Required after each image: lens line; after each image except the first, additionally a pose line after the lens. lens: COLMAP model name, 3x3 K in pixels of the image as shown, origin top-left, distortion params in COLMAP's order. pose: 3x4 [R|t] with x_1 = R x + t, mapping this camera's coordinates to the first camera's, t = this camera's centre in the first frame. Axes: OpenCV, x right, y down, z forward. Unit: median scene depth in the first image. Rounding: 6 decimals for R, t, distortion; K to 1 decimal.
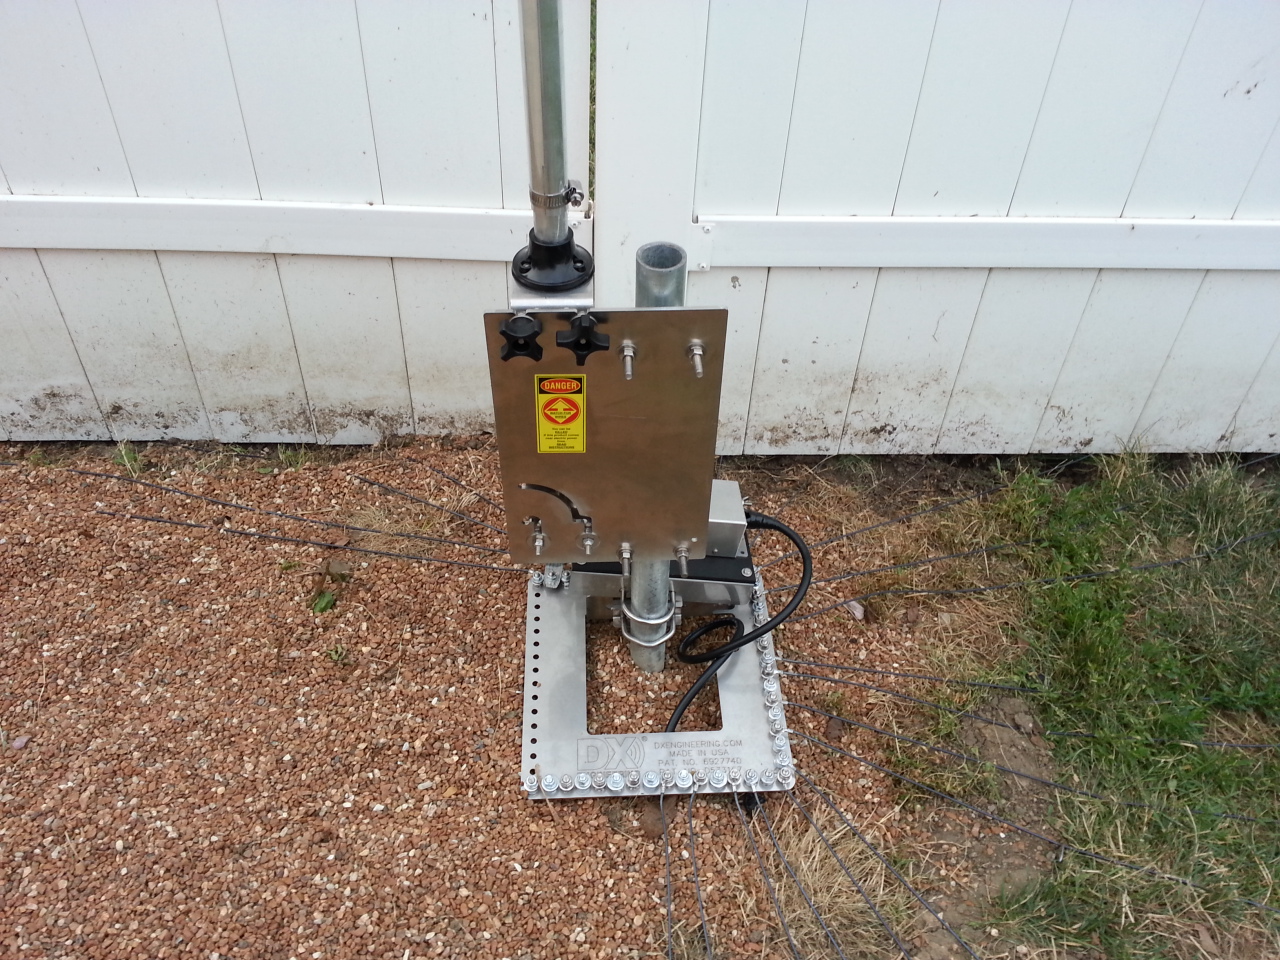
lens RADIAL K [[1050.1, 0, 640.9], [0, 1050.1, 463.5], [0, 0, 1]] dist [0.114451, -0.216642]
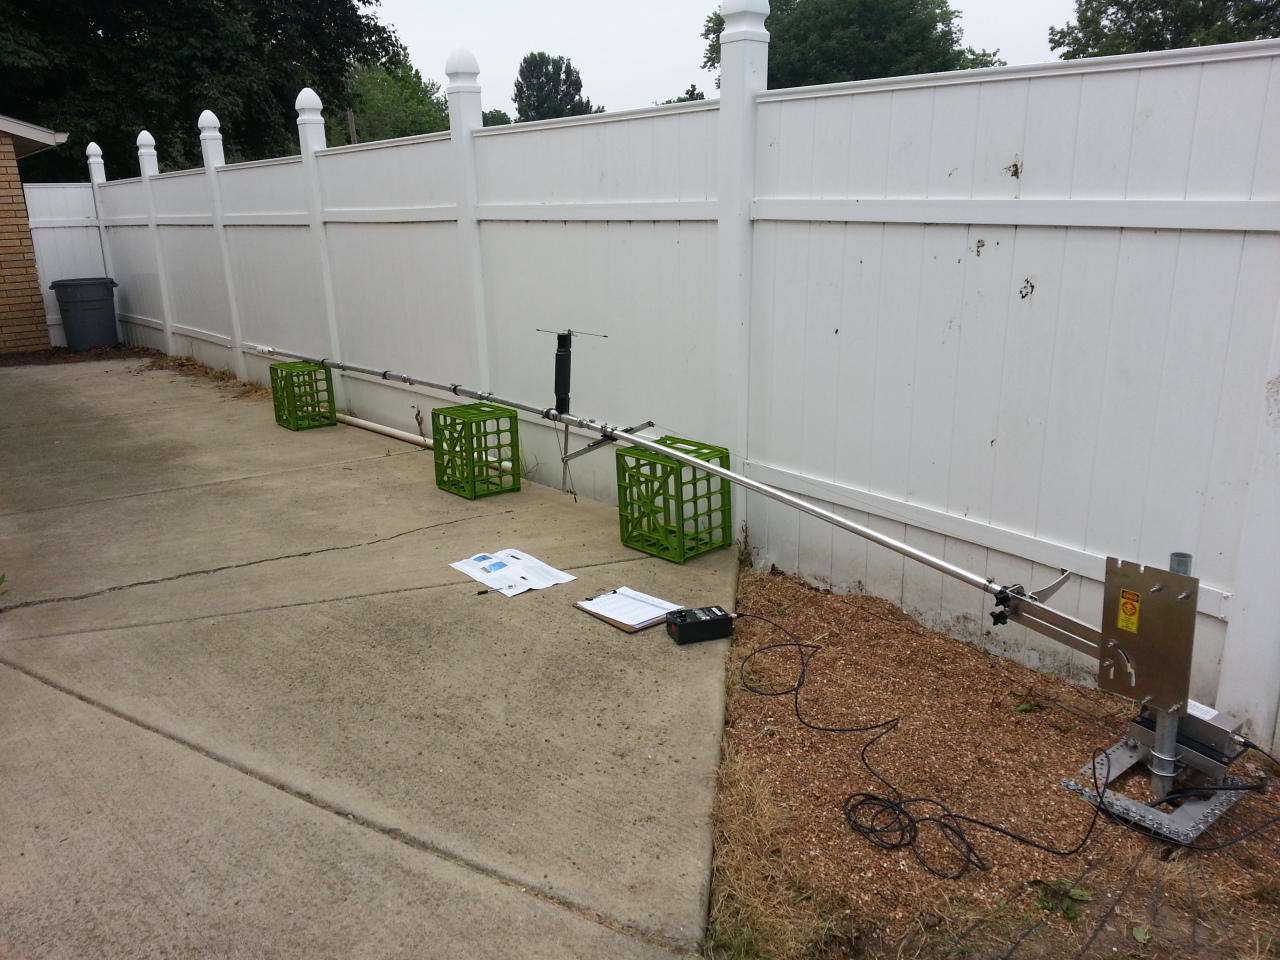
lens RADIAL K [[1050.1, 0, 640.9], [0, 1050.1, 463.5], [0, 0, 1]] dist [0.114451, -0.216642]
pose [[0.586700, 0.157215, -0.794397, 0.958065], [-0.530216, 0.816045, -0.230091, 0.690955], [0.612090, 0.556197, 0.562131, -1.051104]]
